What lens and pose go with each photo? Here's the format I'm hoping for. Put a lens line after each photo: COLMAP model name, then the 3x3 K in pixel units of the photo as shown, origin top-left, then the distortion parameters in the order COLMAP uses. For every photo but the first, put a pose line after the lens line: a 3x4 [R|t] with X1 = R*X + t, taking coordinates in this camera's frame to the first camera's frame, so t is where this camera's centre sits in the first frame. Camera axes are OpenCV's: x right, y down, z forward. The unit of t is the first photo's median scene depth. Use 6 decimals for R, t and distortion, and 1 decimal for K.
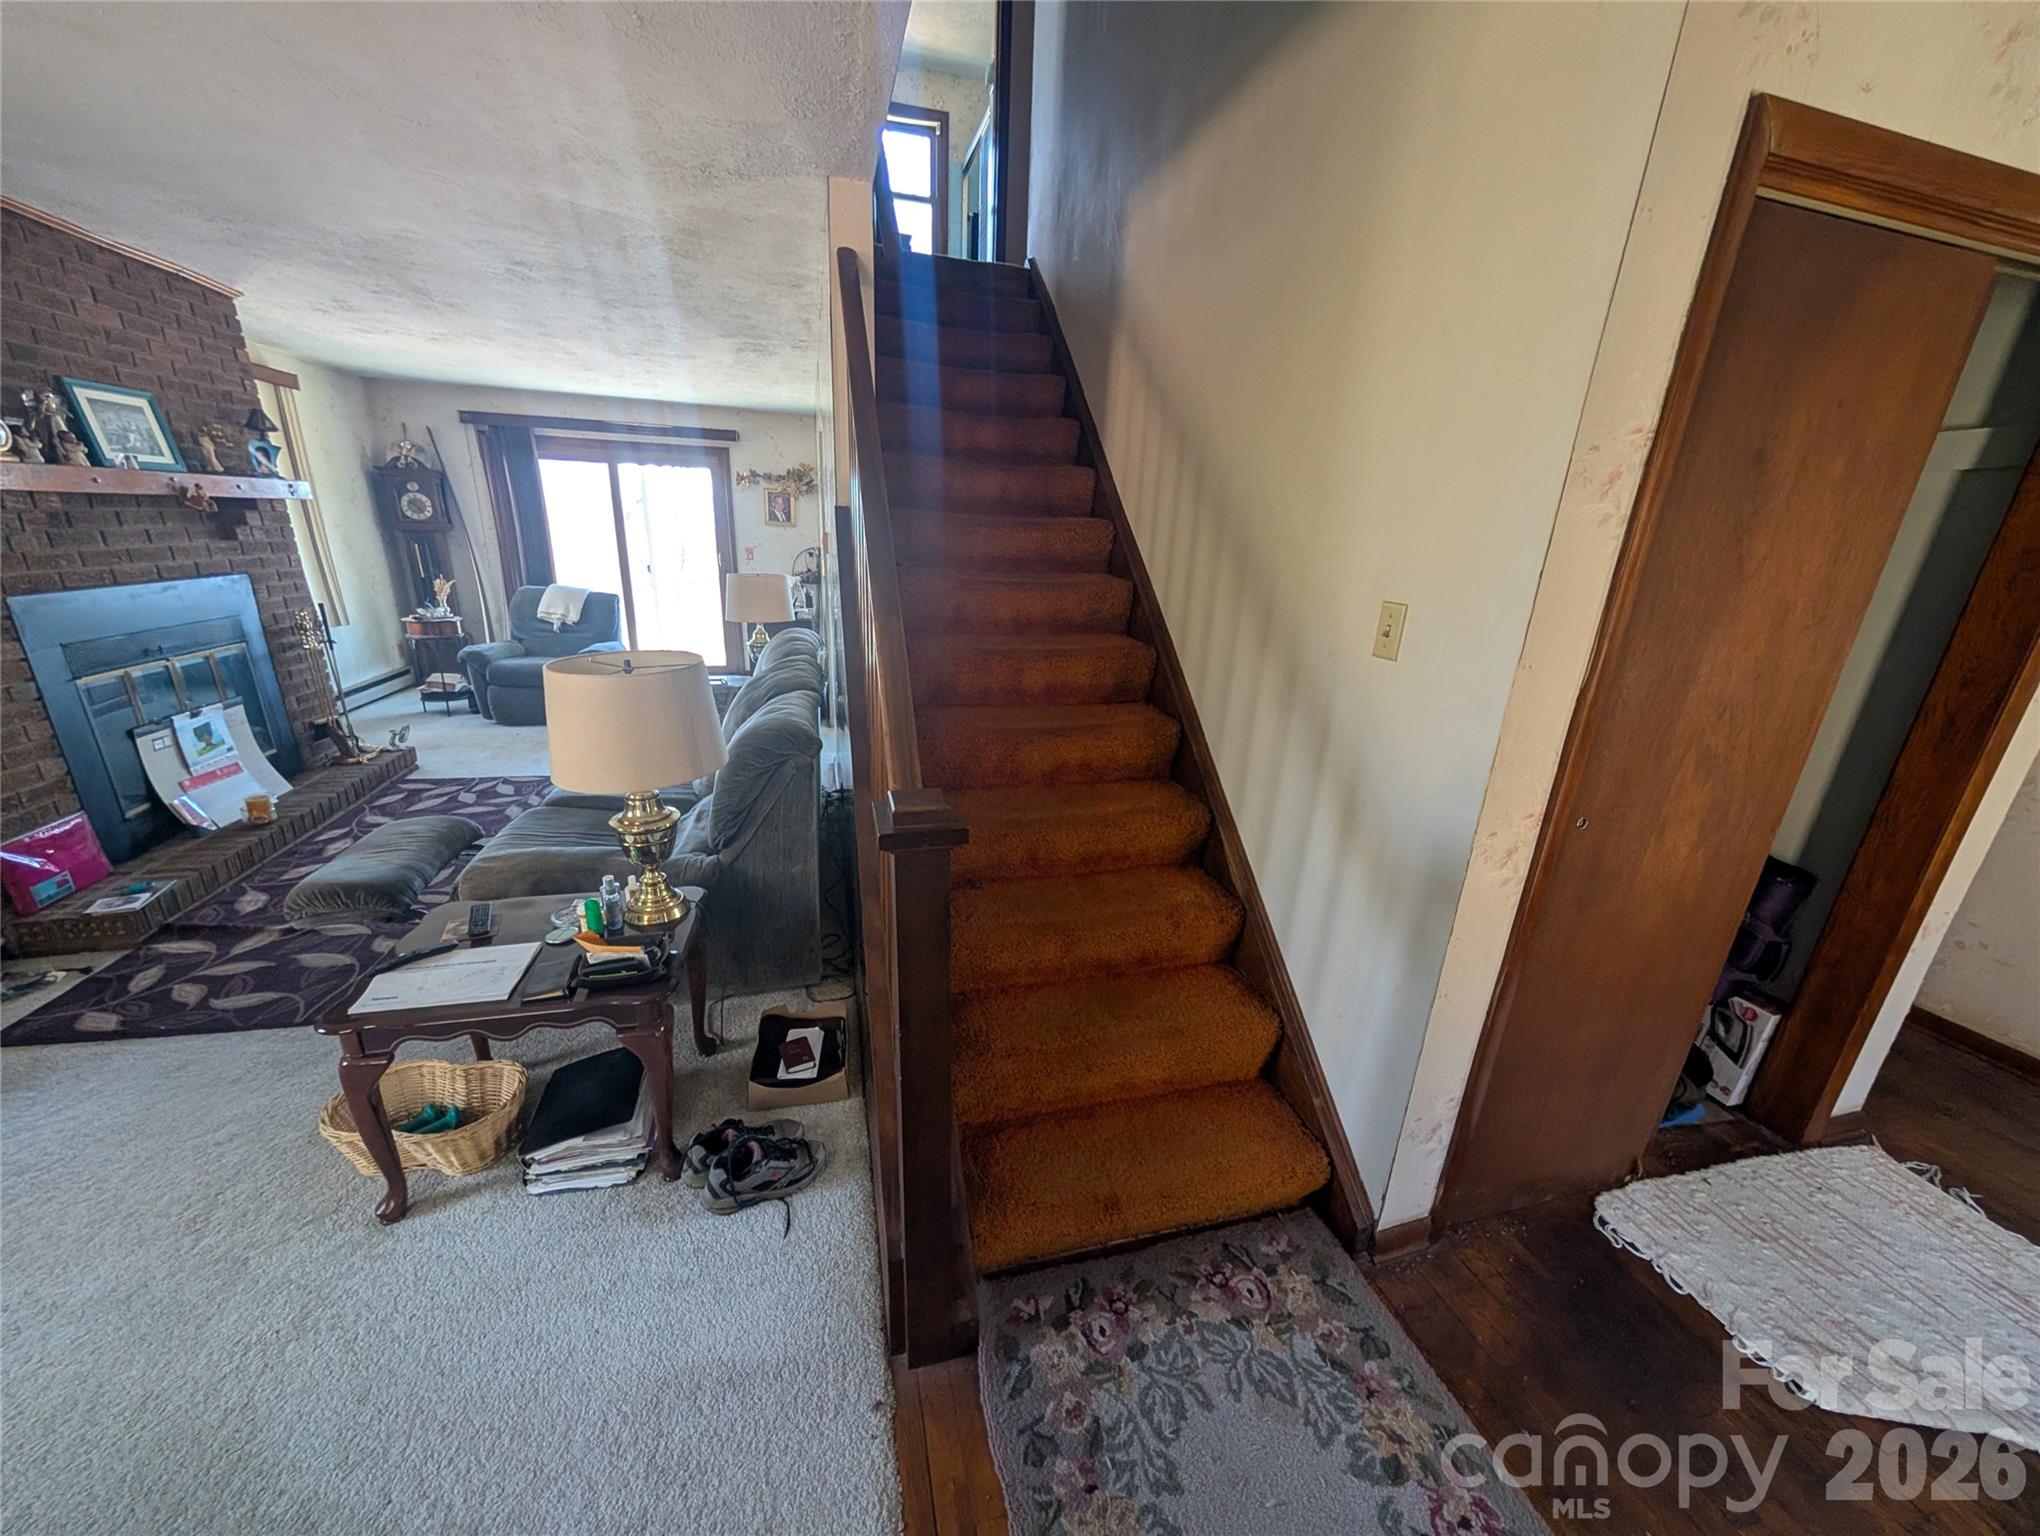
lens RADIAL K [[738.7, 0, 1024.4], [0, 738.7, 770.3], [0, 0, 1]] dist [-0.000353, 0.000493]
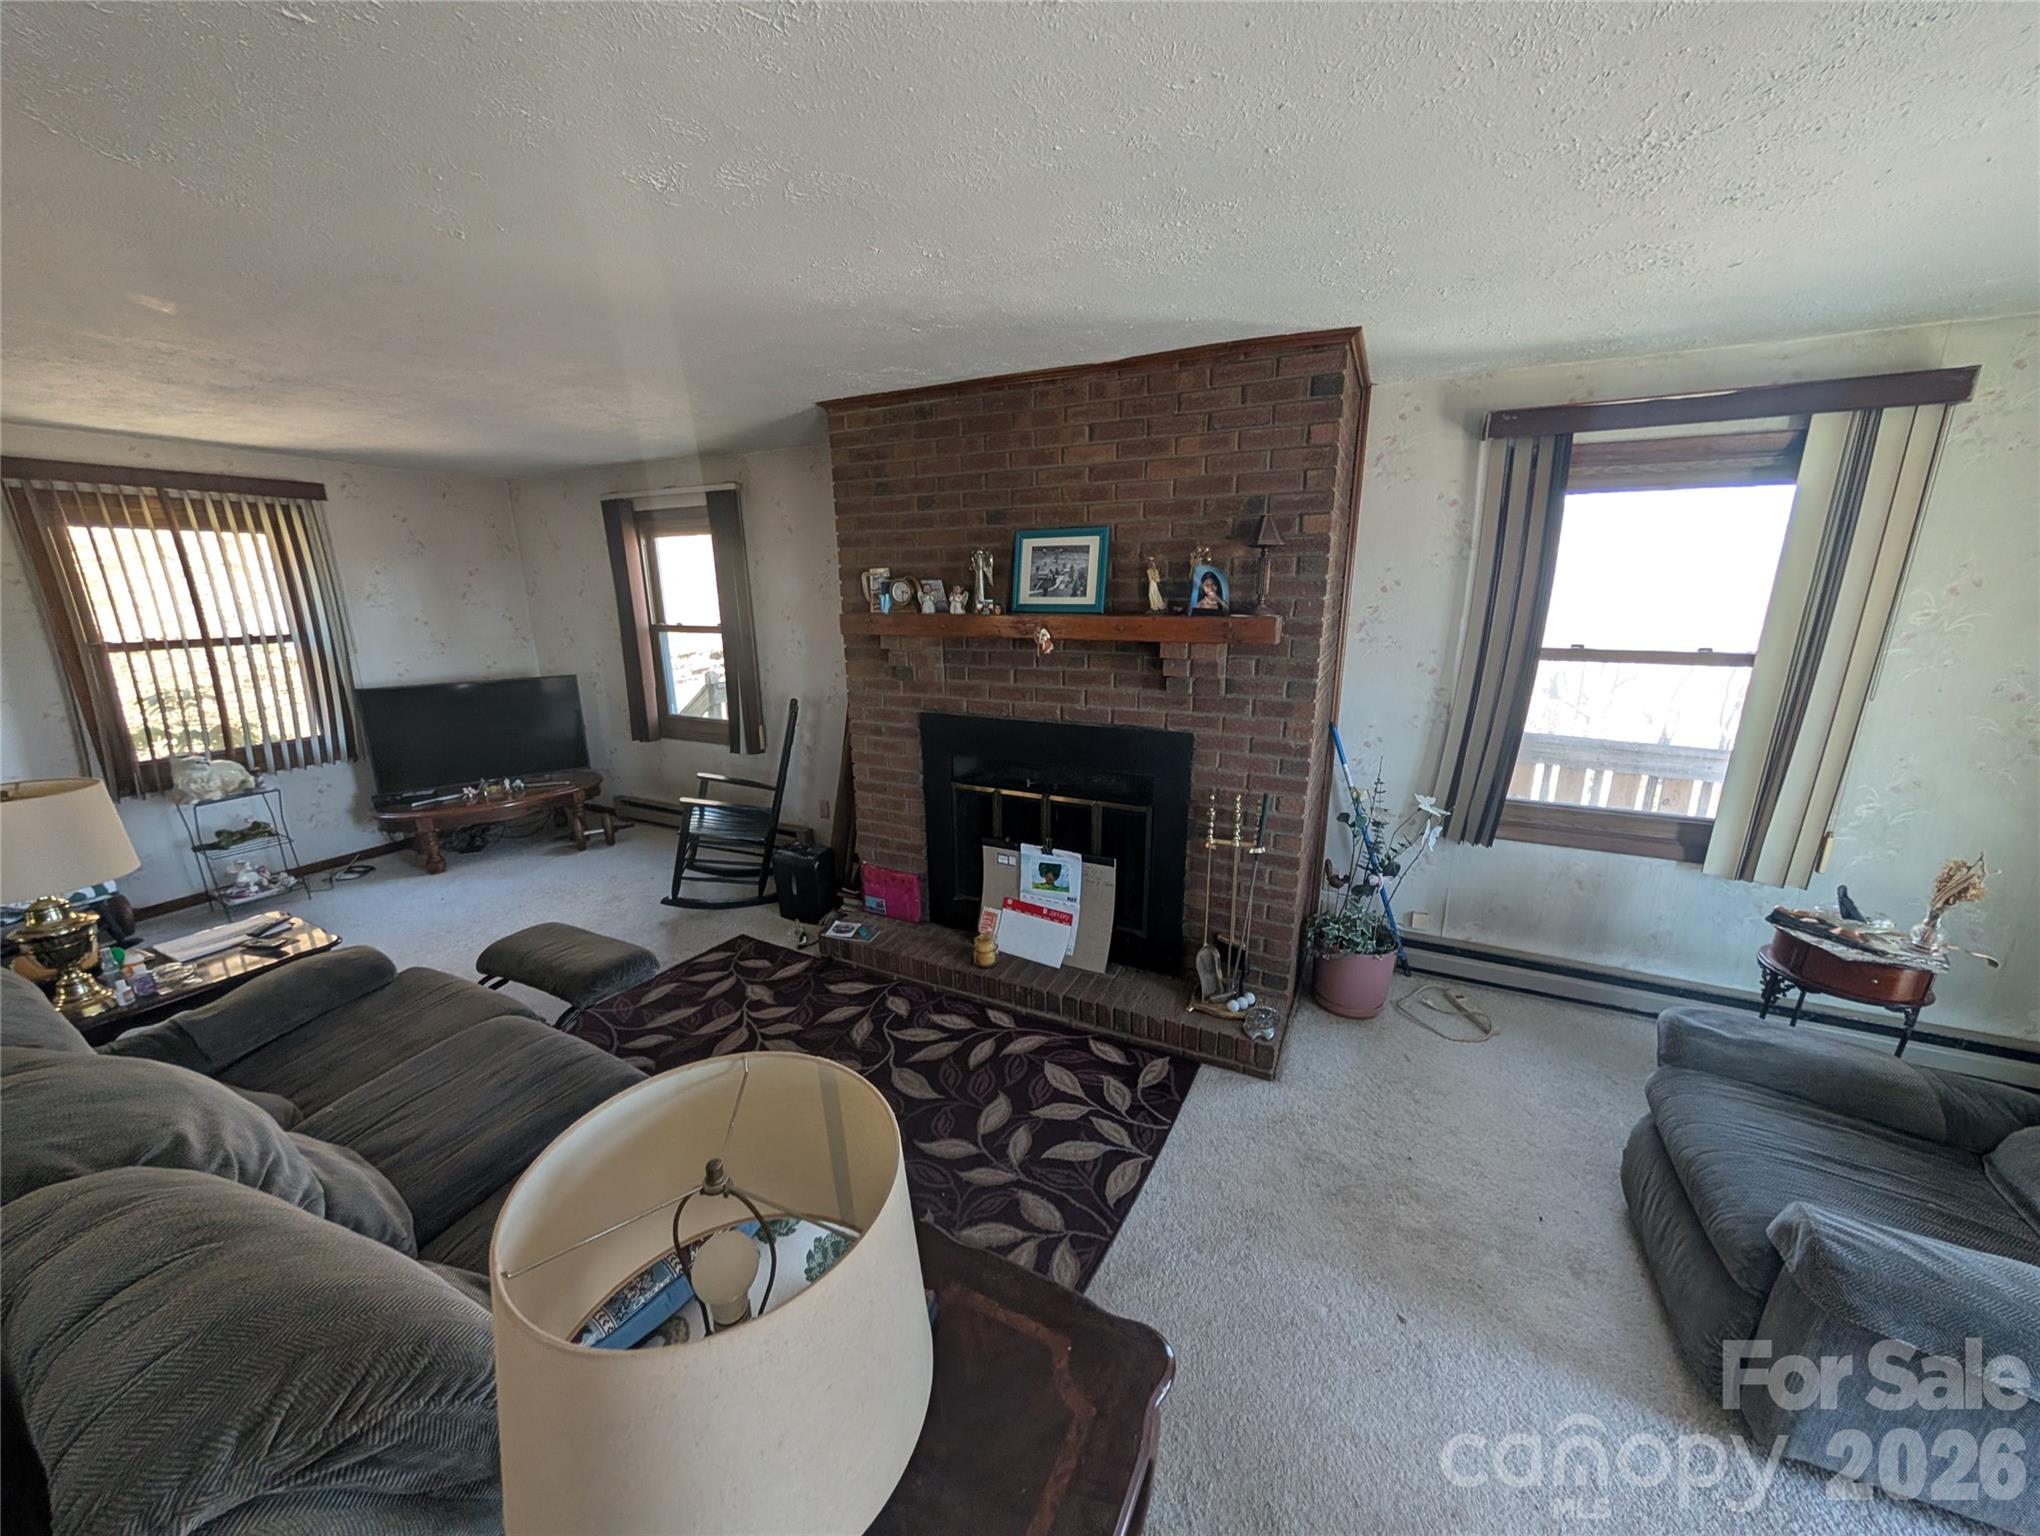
lens RADIAL K [[738.7, 0, 1024.4], [0, 738.7, 770.3], [0, 0, 1]] dist [-0.000353, 0.000493]
pose [[-0.663371, 0.146867, -0.733736, -0.442956], [-0.253975, 0.878154, 0.405392, -0.609920], [0.703872, 0.455276, -0.545241, 1.600782]]
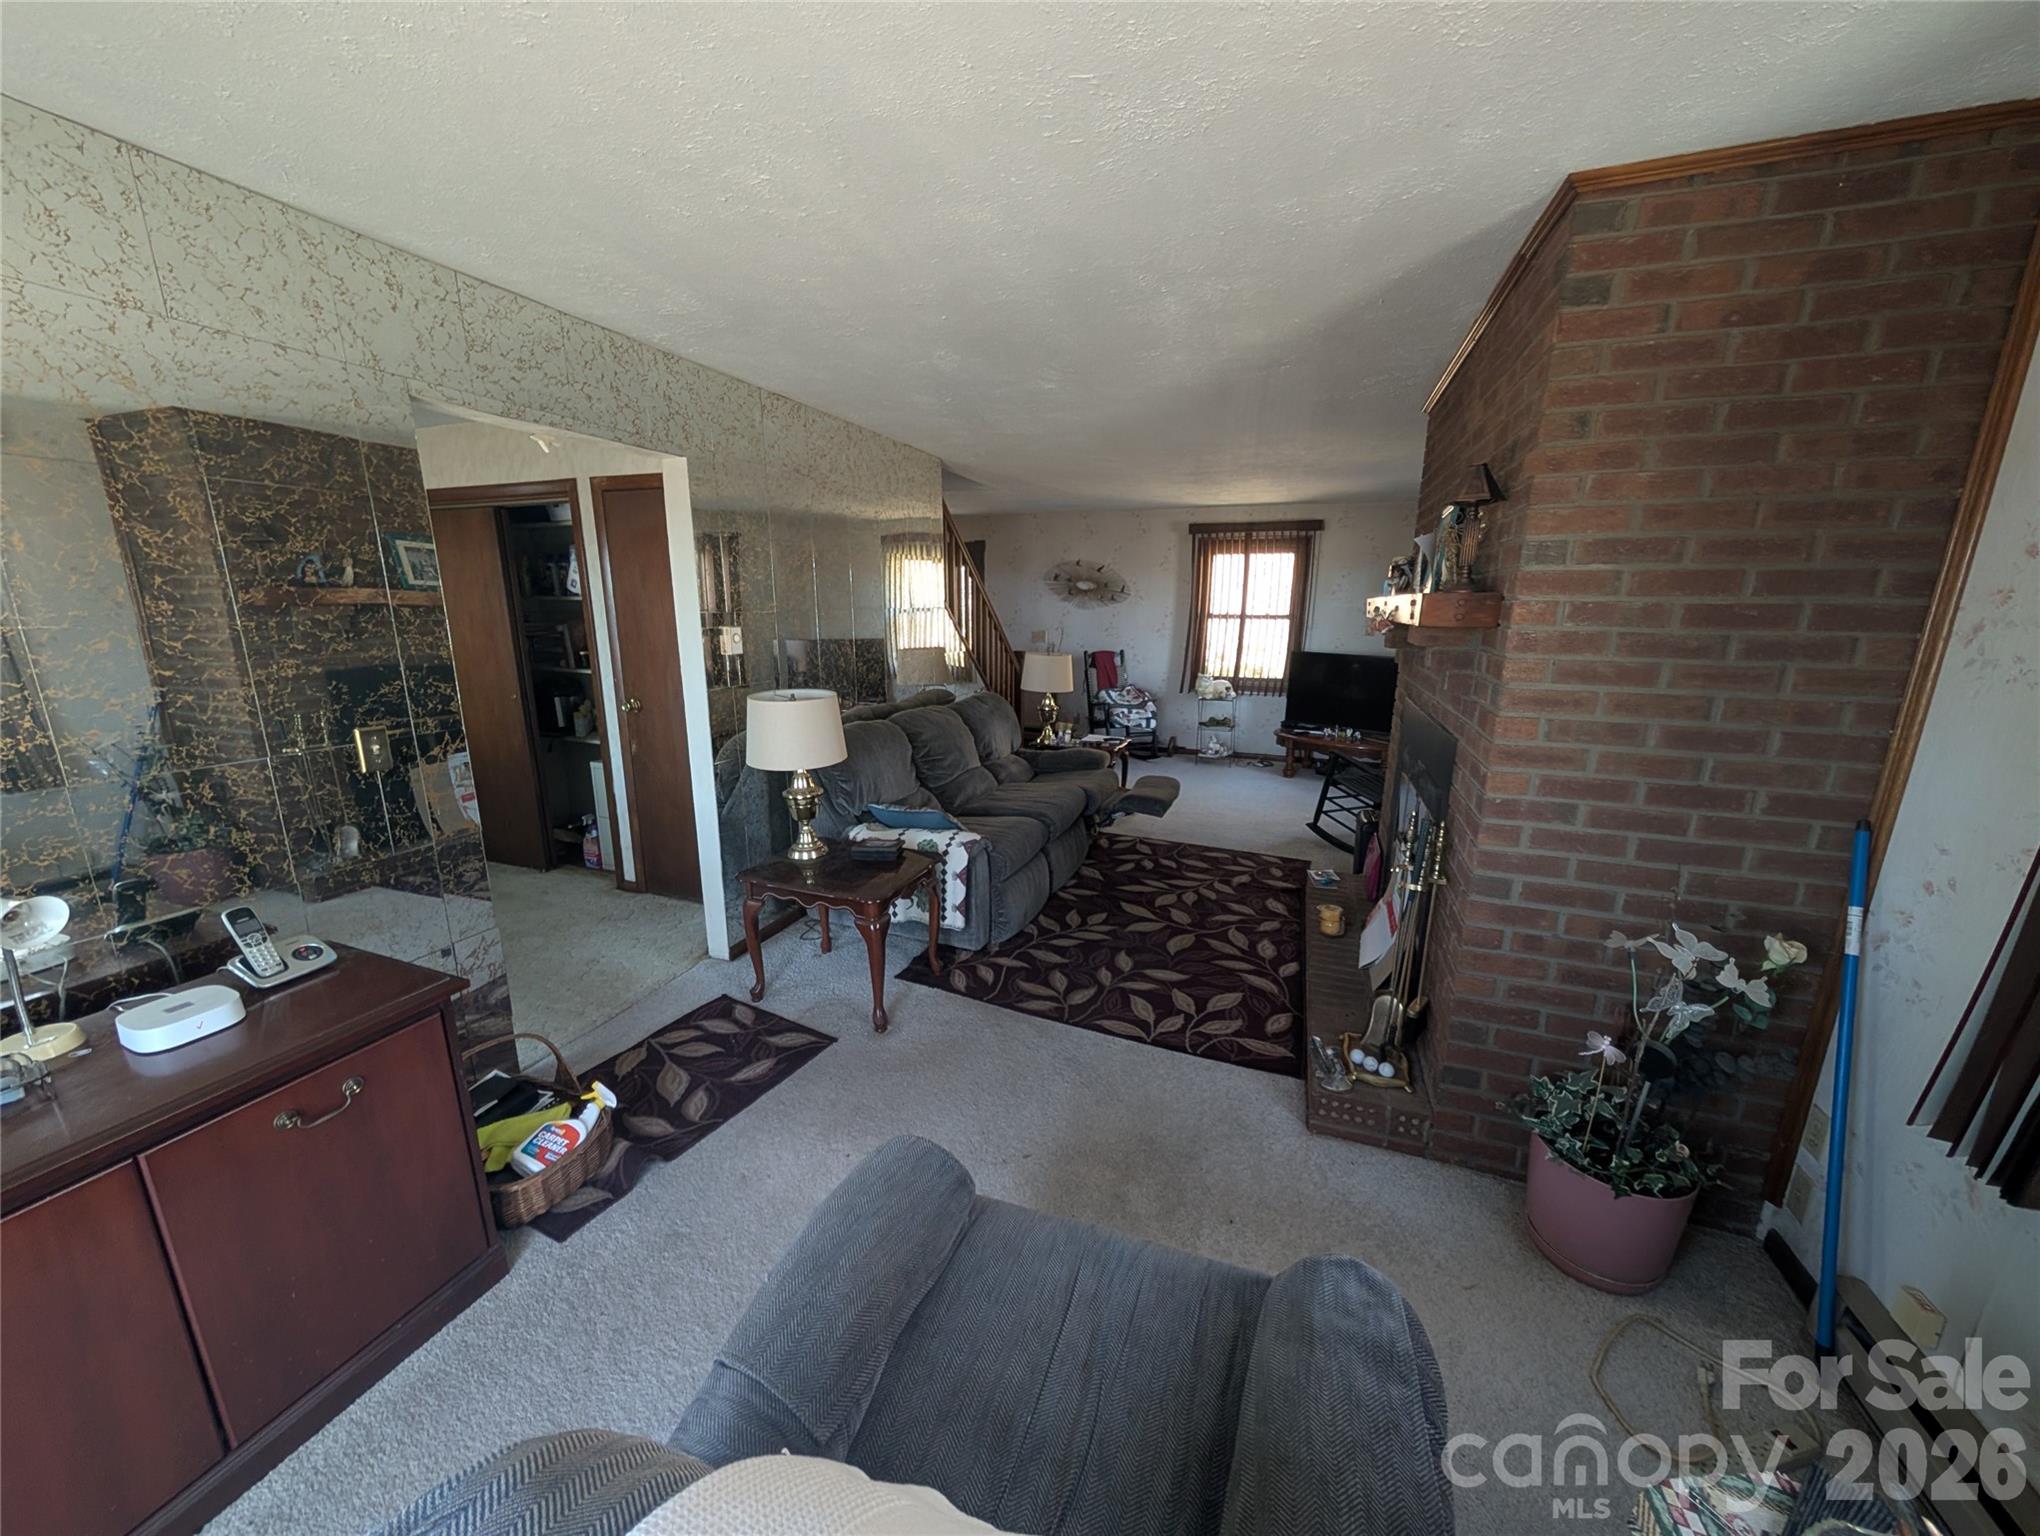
lens RADIAL K [[738.7, 0, 1024.4], [0, 738.7, 770.3], [0, 0, 1]] dist [-0.000353, 0.000493]
pose [[-0.810193, -0.178951, 0.558178, -1.347521], [0.142758, 0.863345, 0.484000, -0.732839], [-0.568513, 0.471818, -0.673930, 1.999619]]
